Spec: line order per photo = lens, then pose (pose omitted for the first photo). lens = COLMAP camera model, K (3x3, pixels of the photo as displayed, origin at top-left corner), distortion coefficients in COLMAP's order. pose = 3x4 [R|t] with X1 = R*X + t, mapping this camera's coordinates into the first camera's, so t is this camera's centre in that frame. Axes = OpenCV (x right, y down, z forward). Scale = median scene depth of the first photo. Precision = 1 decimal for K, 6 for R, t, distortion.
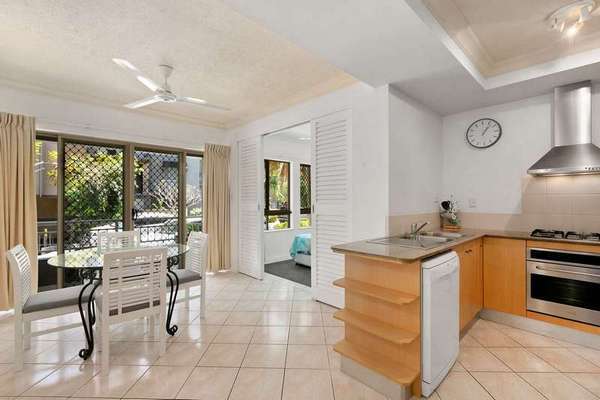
lens RADIAL K [[266.2, 0, 300.0], [0, 266.2, 200.0], [0, 0, 1]] dist [-0.000372, 0.000075]
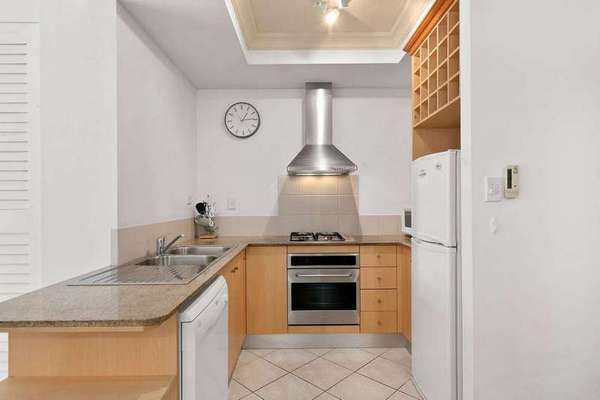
lens RADIAL K [[329.3, 0, 300.0], [0, 329.3, 200.0], [0, 0, 1]] dist [-0.002969, -0.000848]
pose [[0.681828, -0.001566, 0.731511, 0.076433], [0.005900, 0.999977, -0.003359, 0.002146], [-0.731489, 0.006606, 0.681821, 0.210243]]
